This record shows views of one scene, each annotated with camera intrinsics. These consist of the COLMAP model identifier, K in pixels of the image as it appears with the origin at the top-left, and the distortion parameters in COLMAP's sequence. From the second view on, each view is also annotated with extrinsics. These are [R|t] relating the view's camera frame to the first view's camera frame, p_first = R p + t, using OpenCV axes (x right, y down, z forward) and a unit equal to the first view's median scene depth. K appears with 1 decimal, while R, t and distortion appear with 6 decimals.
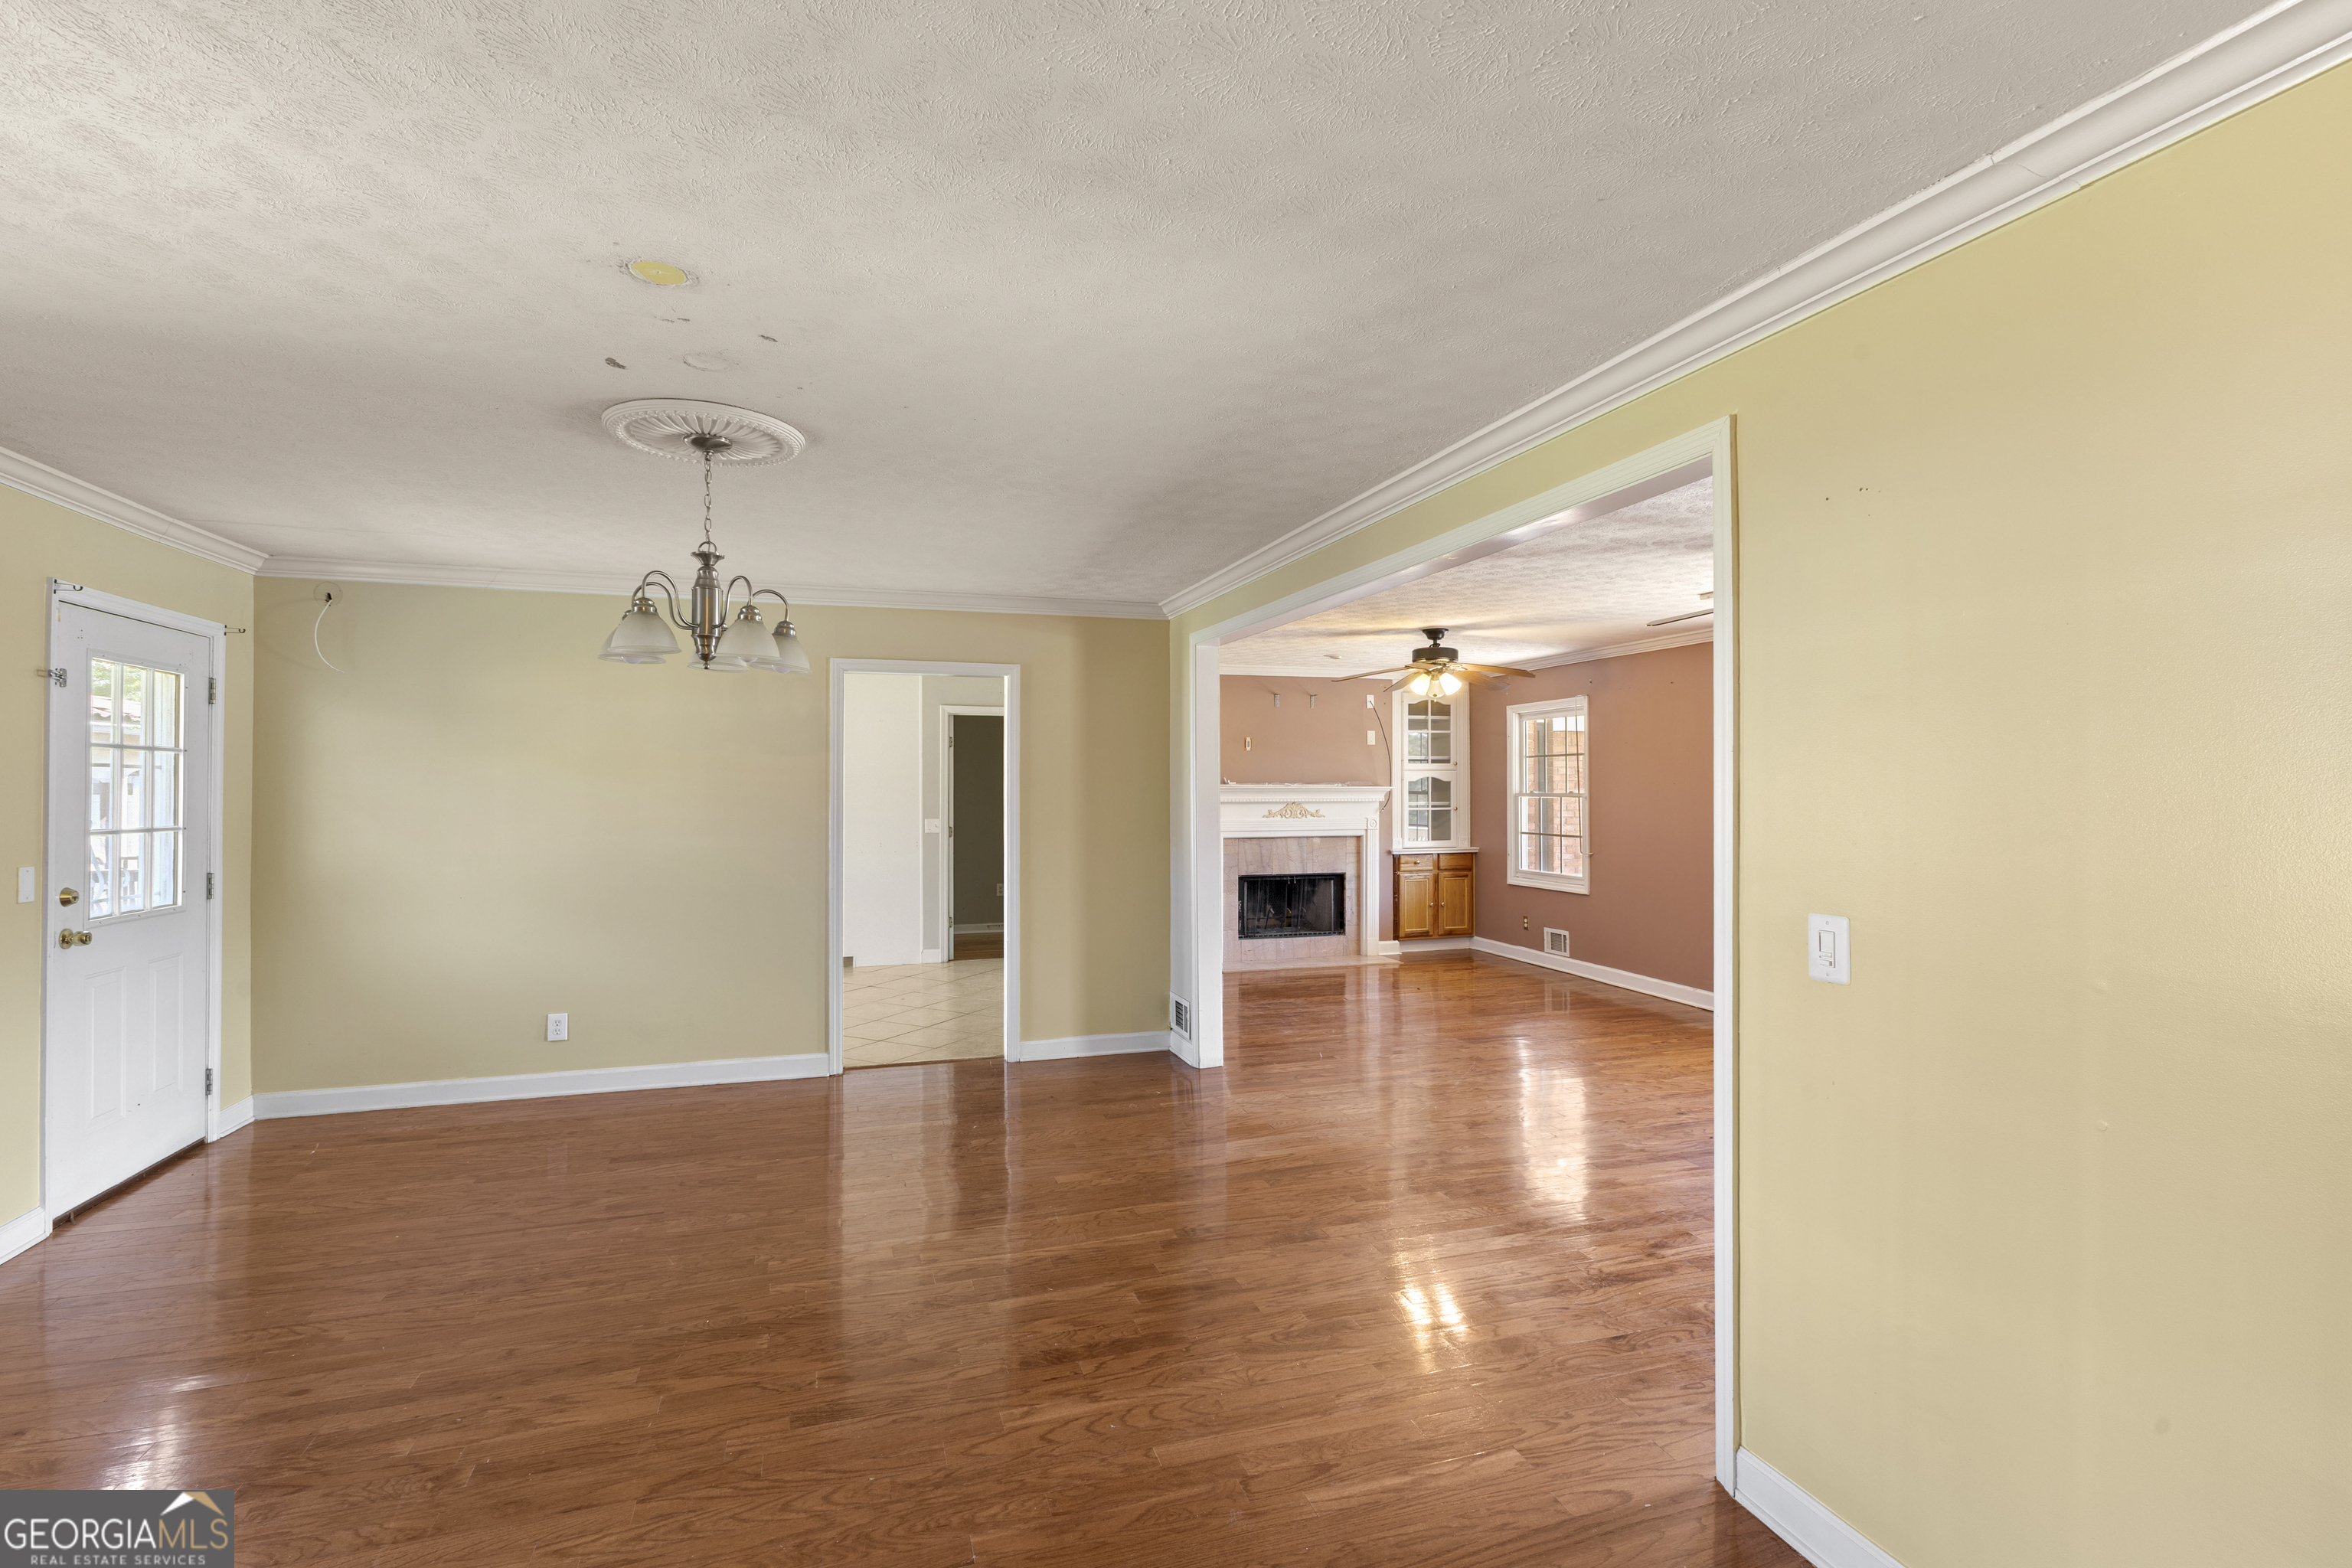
lens RADIAL K [[1081.6, 0, 1176.7], [0, 1081.6, 779.3], [0, 0, 1]] dist [-0.001089, 0.000260]
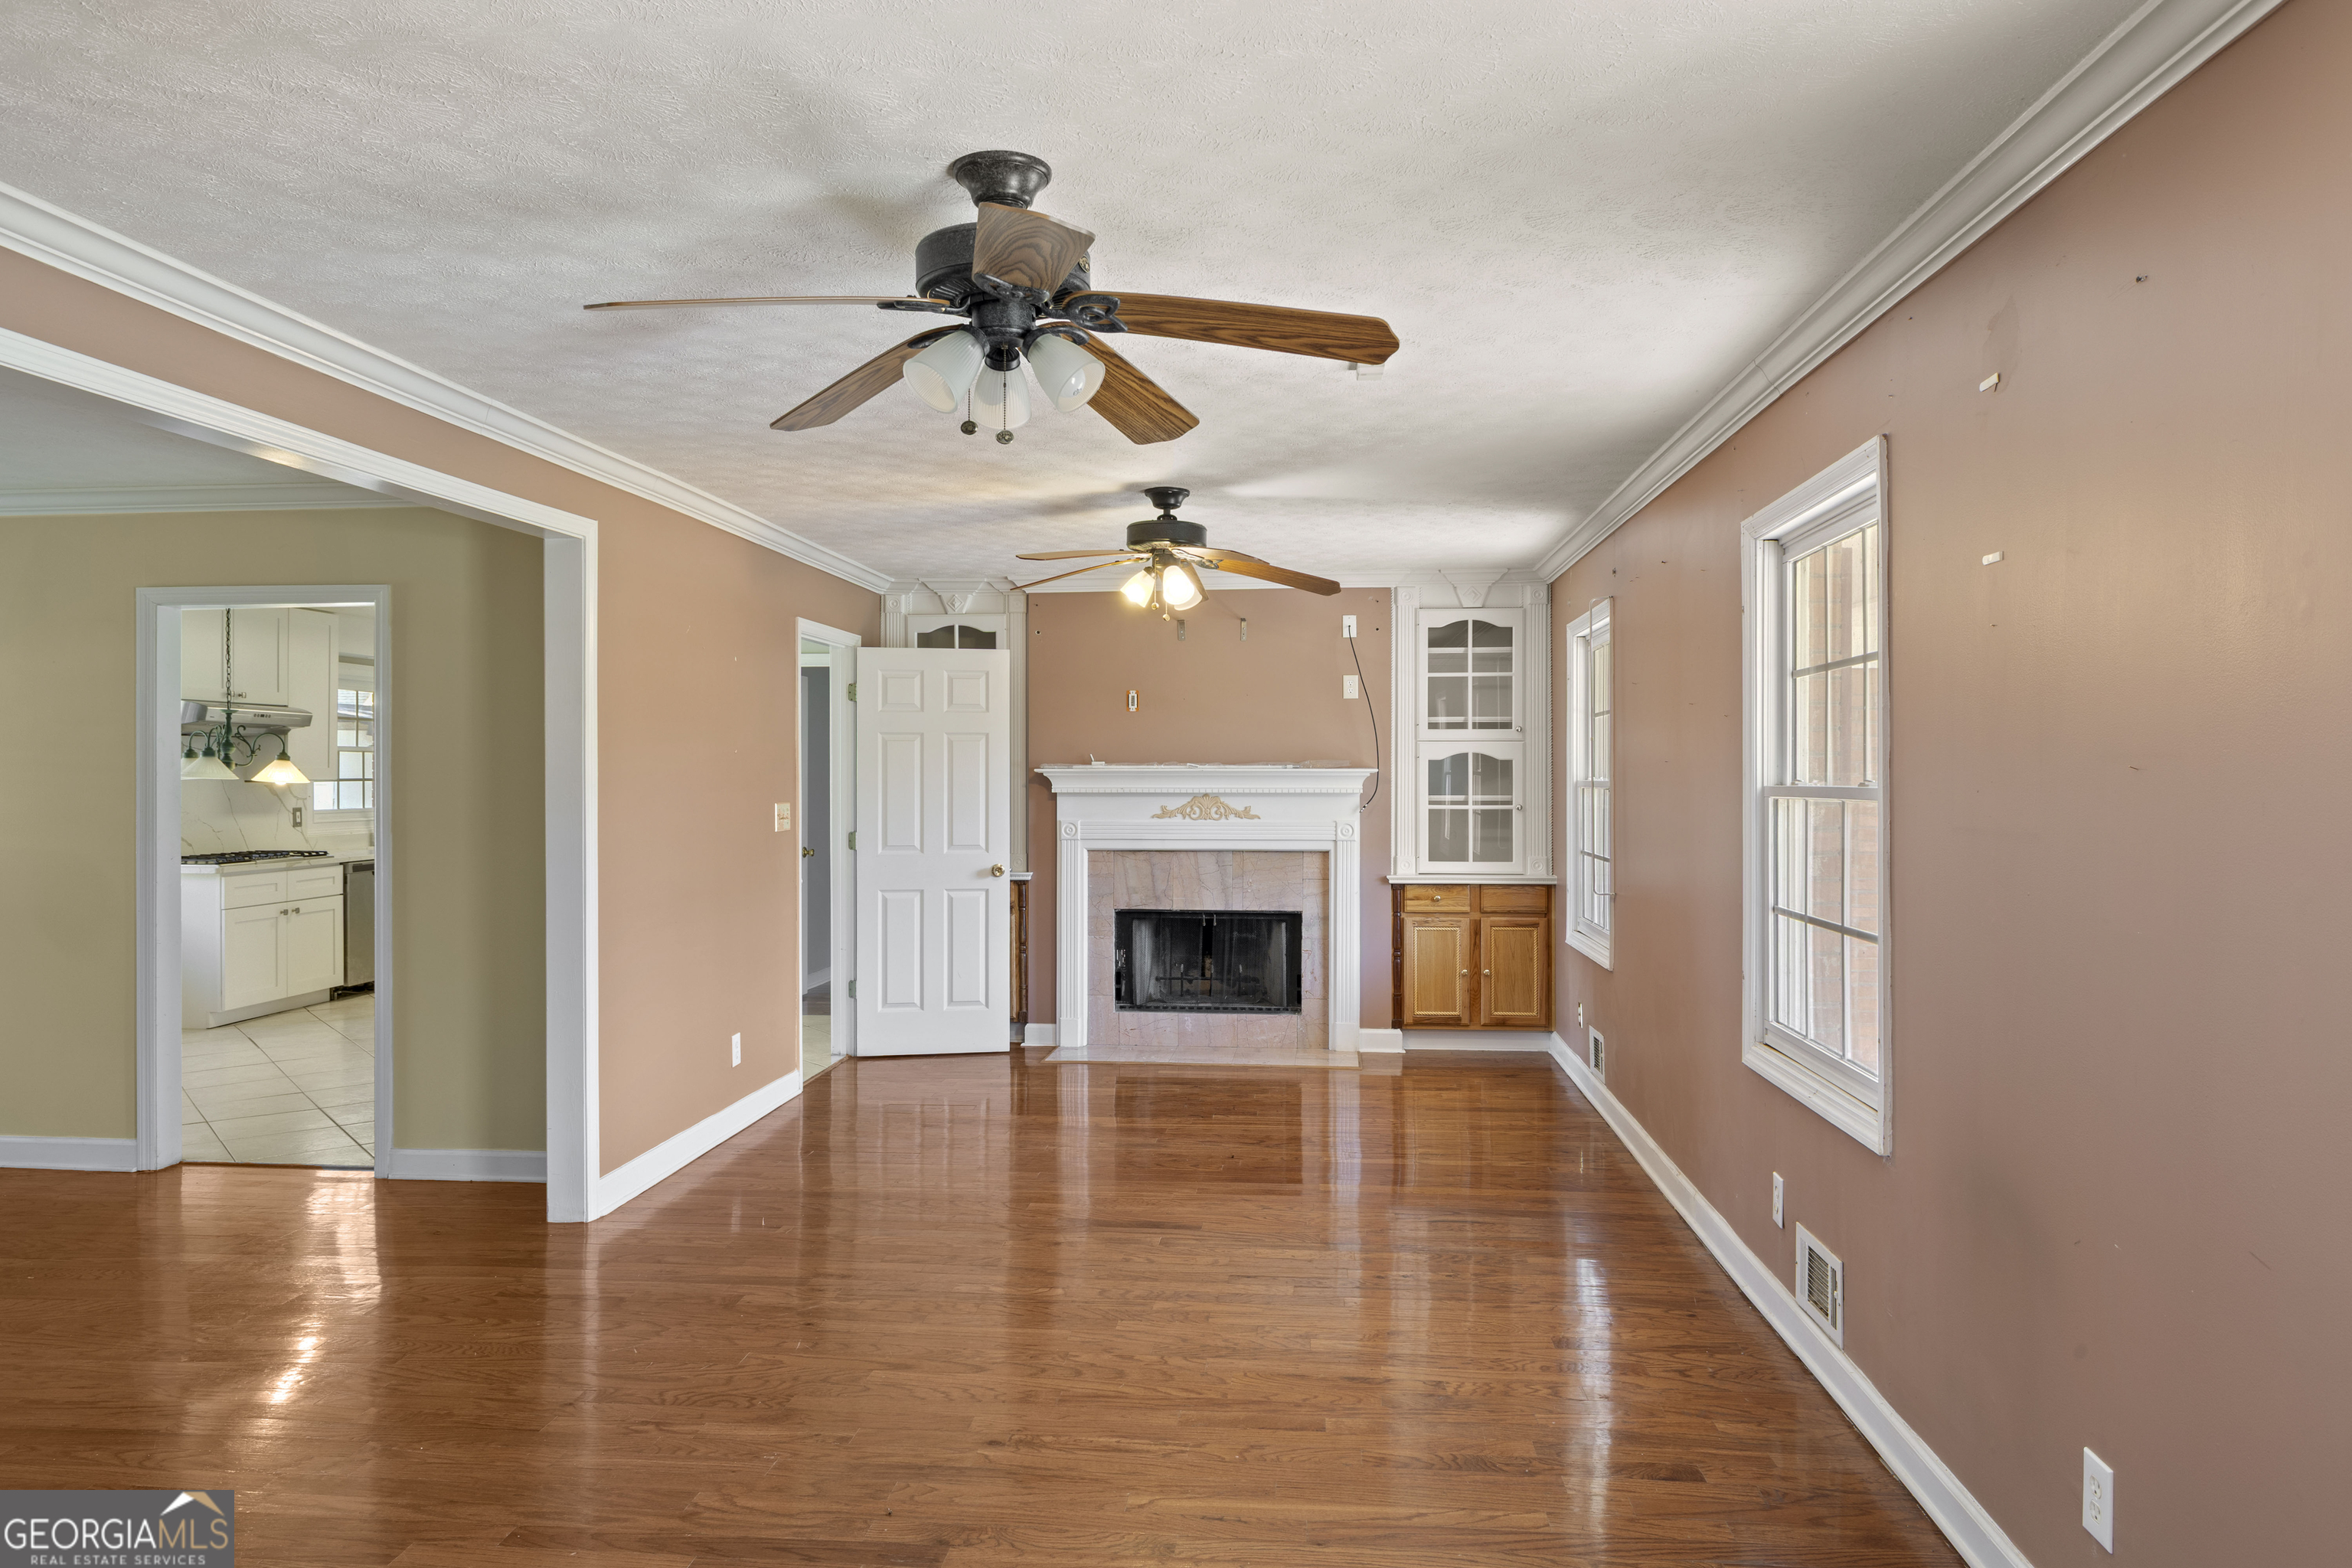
lens RADIAL K [[1462.3, 0, 1194.3], [0, 1462.3, 781.7], [0, 0, 1]] dist [-0.018267, -0.000683]
pose [[0.926819, 0.004166, -0.375484, 0.541130], [0.001176, 0.999901, 0.013998, 0.003234], [0.375505, -0.013415, 0.926723, 0.297028]]
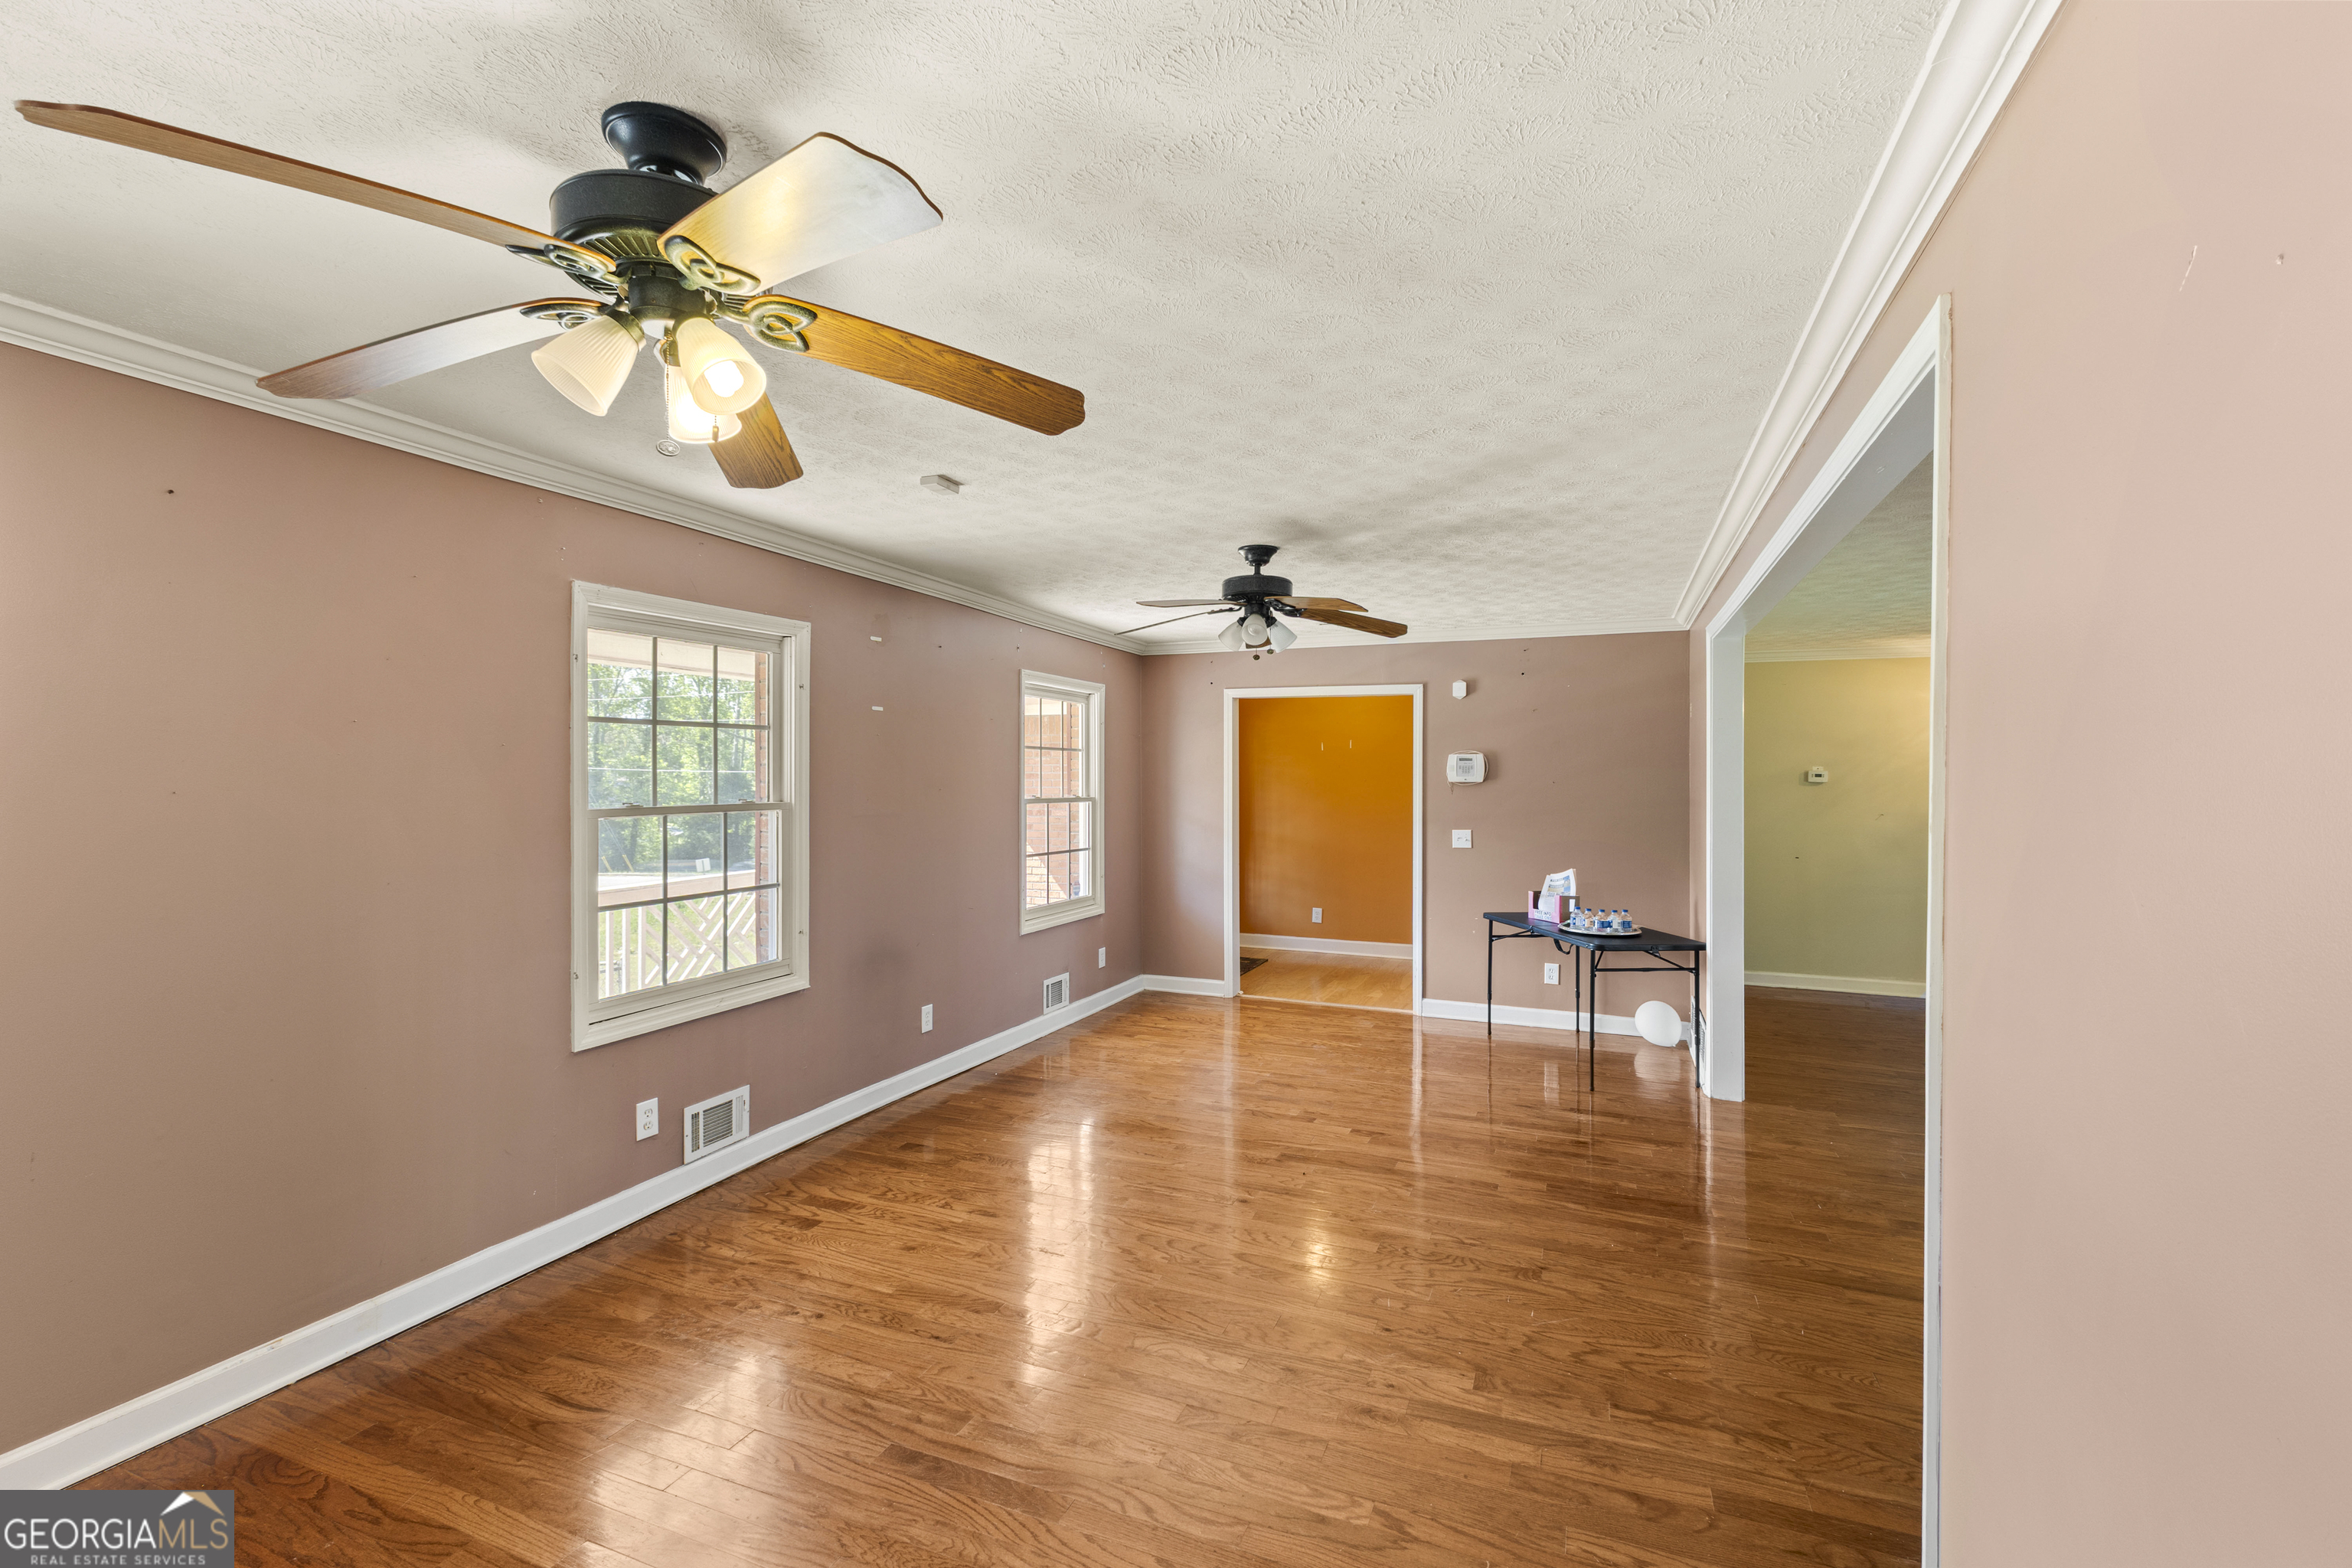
lens RADIAL K [[1007.5, 0, 1169.2], [0, 1007.5, 779.6], [0, 0, 1]] dist [0.012160, -0.000118]
pose [[-0.761083, -0.000664, 0.648654, 0.016217], [-0.005179, 0.999974, -0.005053, 0.000706], [-0.648634, -0.007205, -0.761066, 1.097030]]
